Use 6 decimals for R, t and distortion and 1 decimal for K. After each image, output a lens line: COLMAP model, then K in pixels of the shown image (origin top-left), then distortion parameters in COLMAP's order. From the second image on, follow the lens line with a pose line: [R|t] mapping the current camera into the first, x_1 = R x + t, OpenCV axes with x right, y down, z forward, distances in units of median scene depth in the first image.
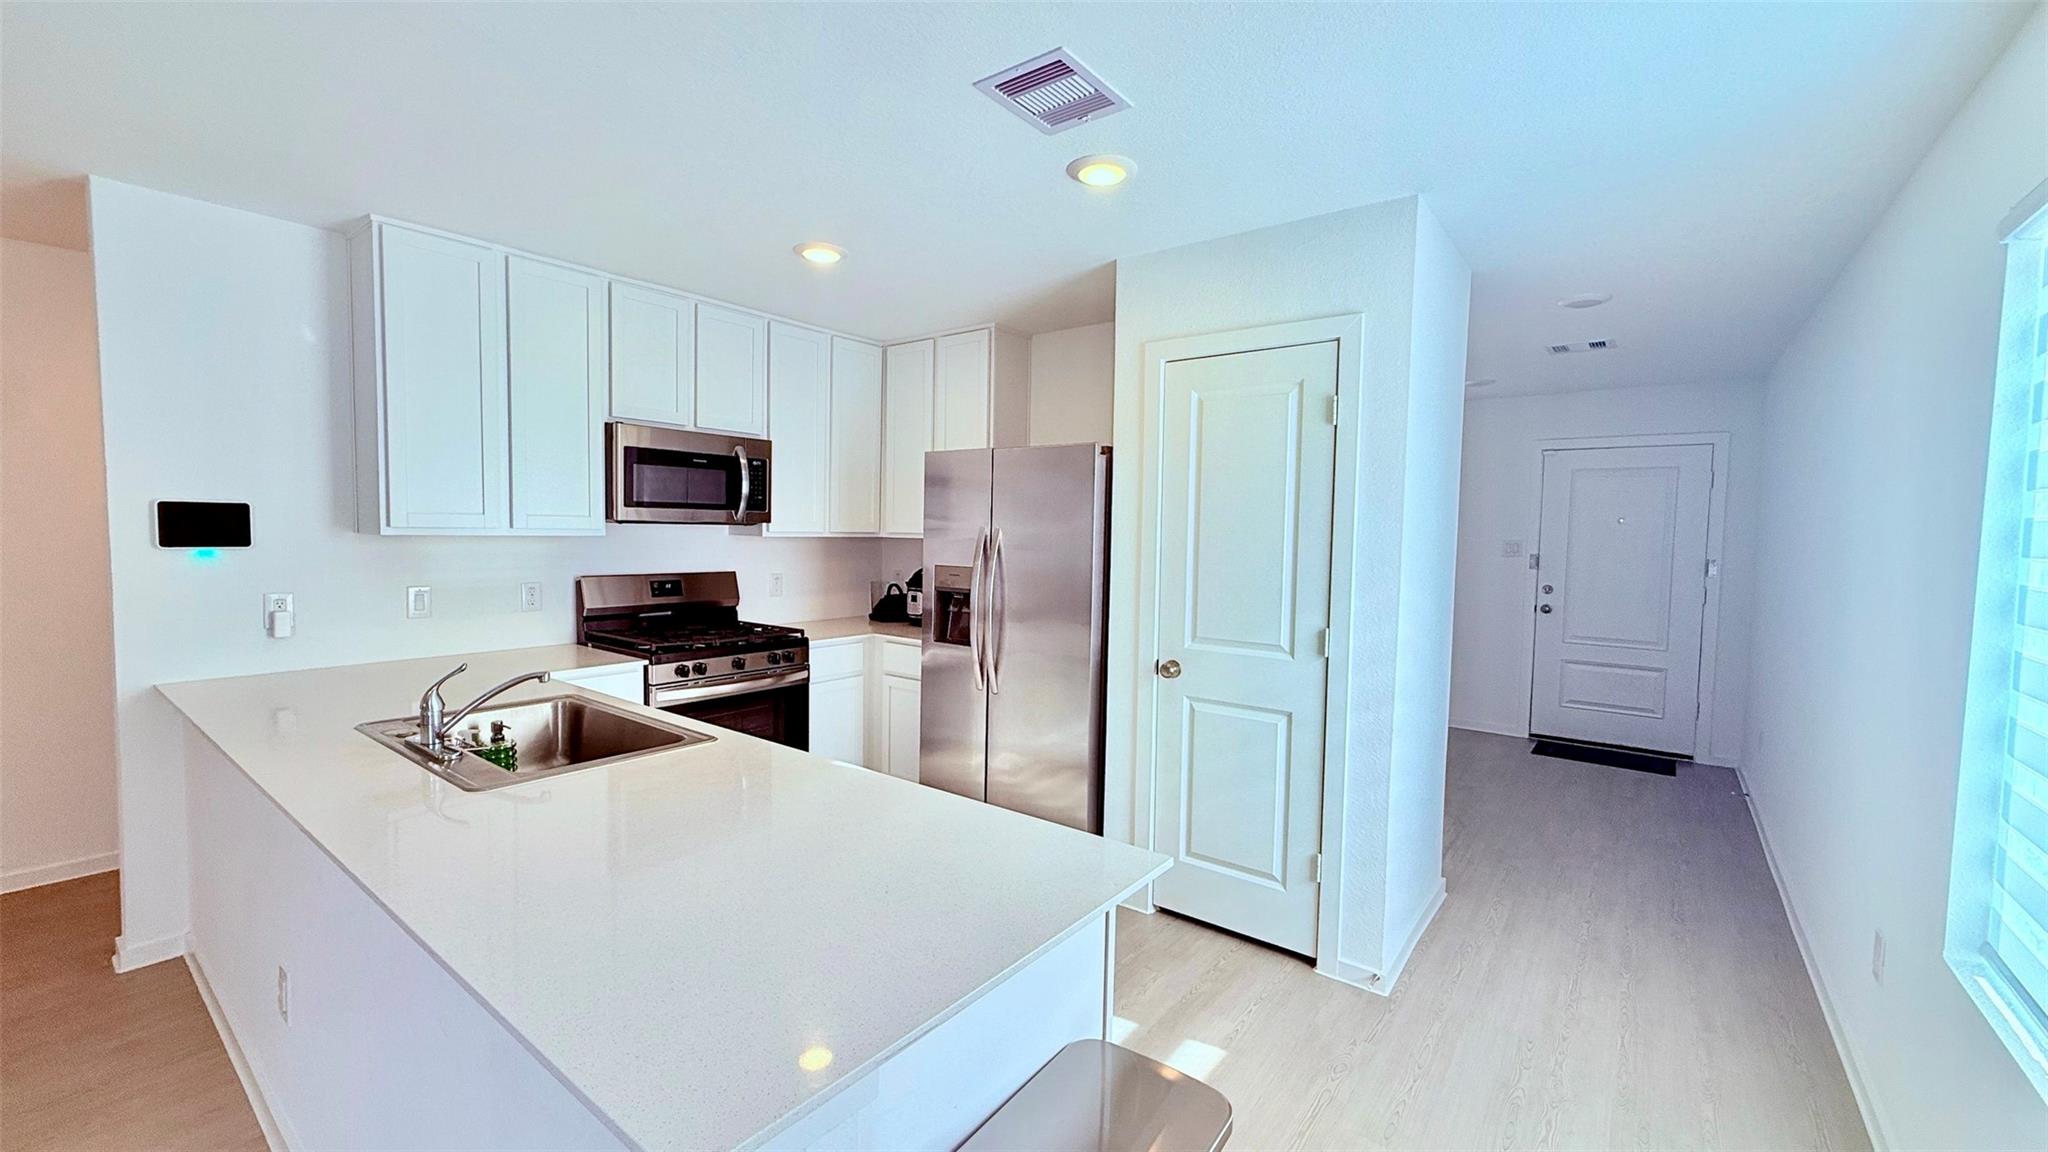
lens RADIAL K [[814.3, 0, 1024.0], [0, 814.3, 576.0], [0, 0, 1]] dist [-0.001138, -0.000084]
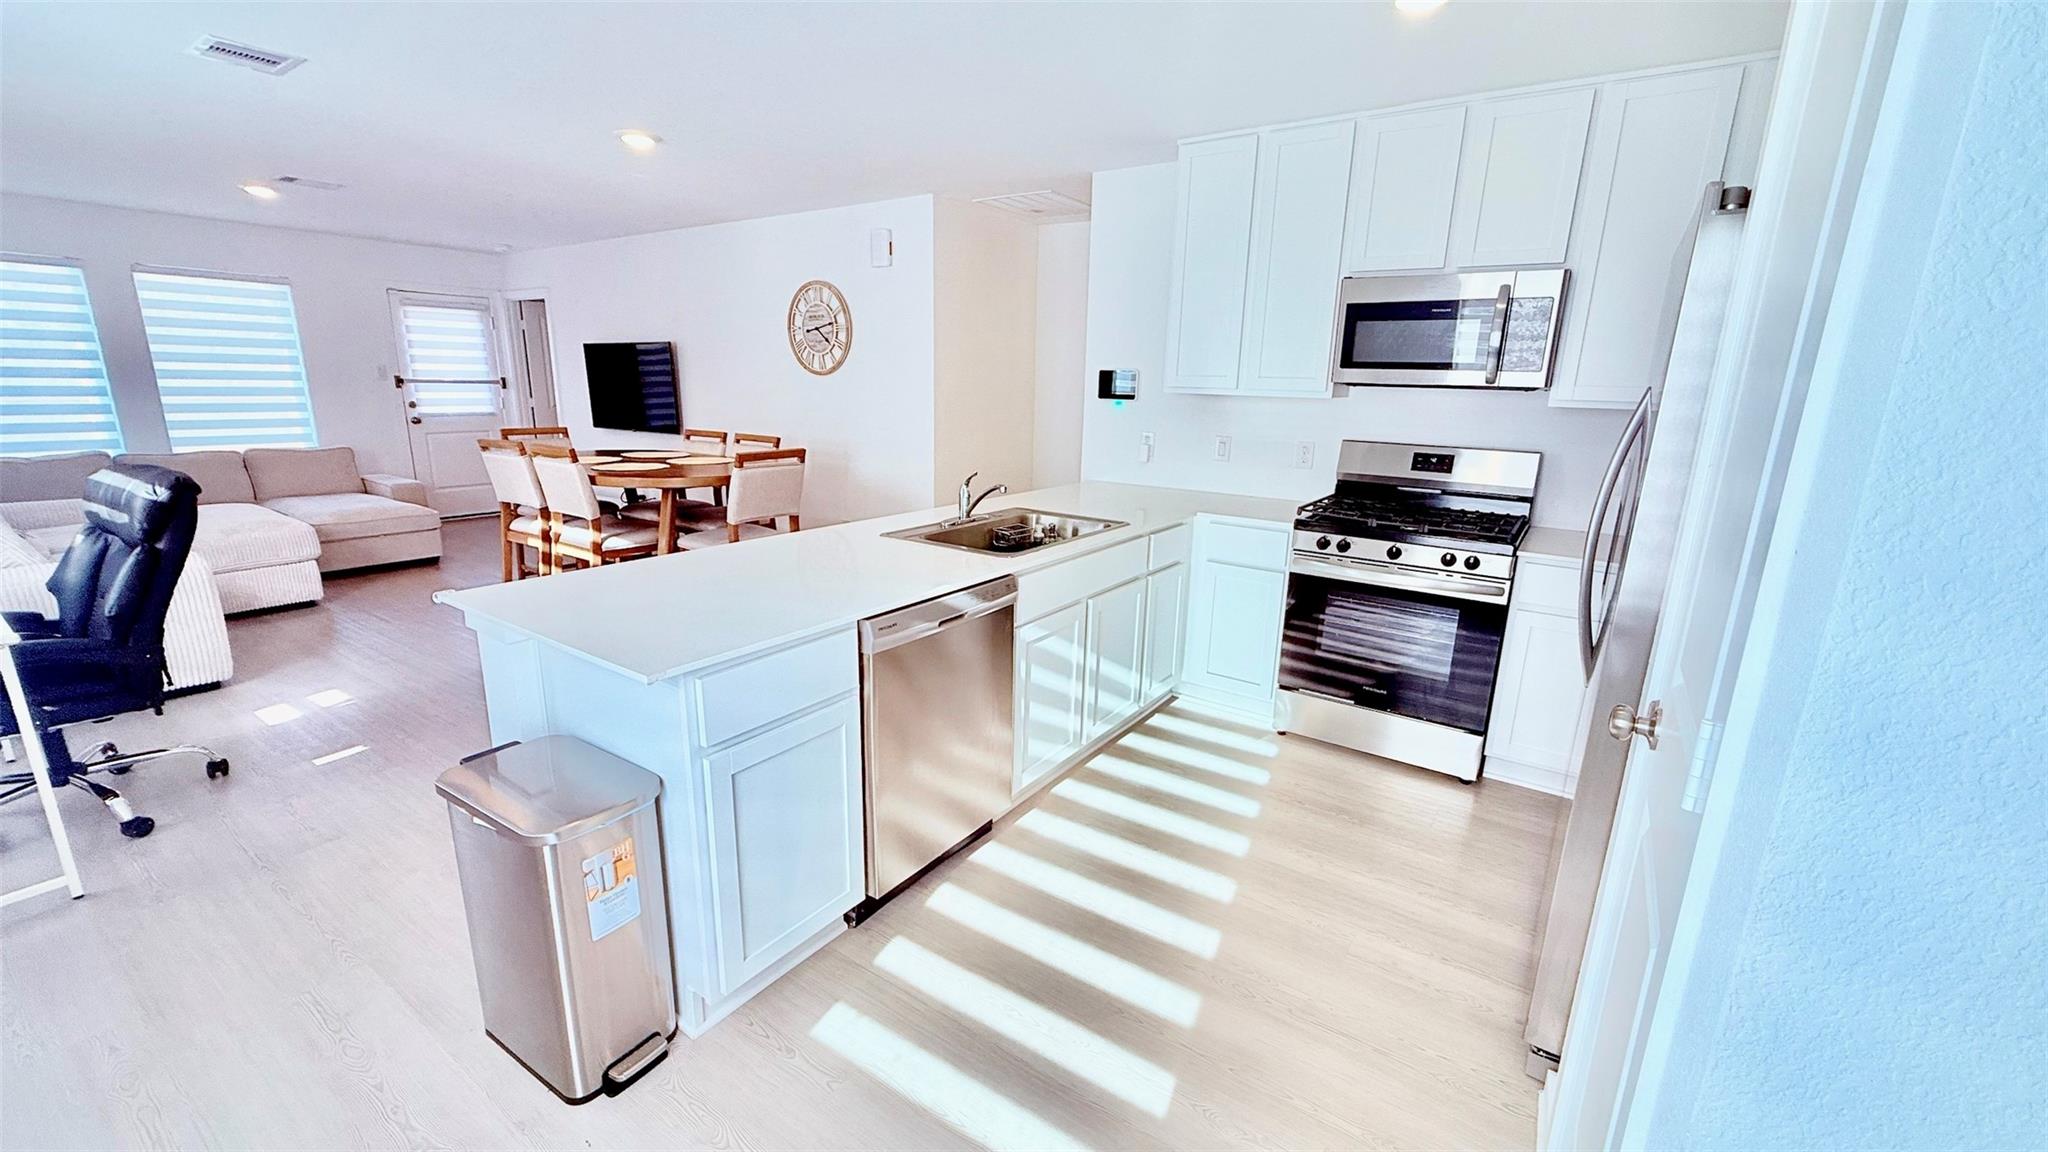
lens RADIAL K [[814.3, 0, 1024.0], [0, 814.3, 576.0], [0, 0, 1]] dist [-0.001138, -0.000084]
pose [[0.067719, 0.226039, -0.971761, 0.484881], [-0.082092, 0.971957, 0.220364, -0.027596], [0.994321, 0.064851, 0.084376, 0.553012]]
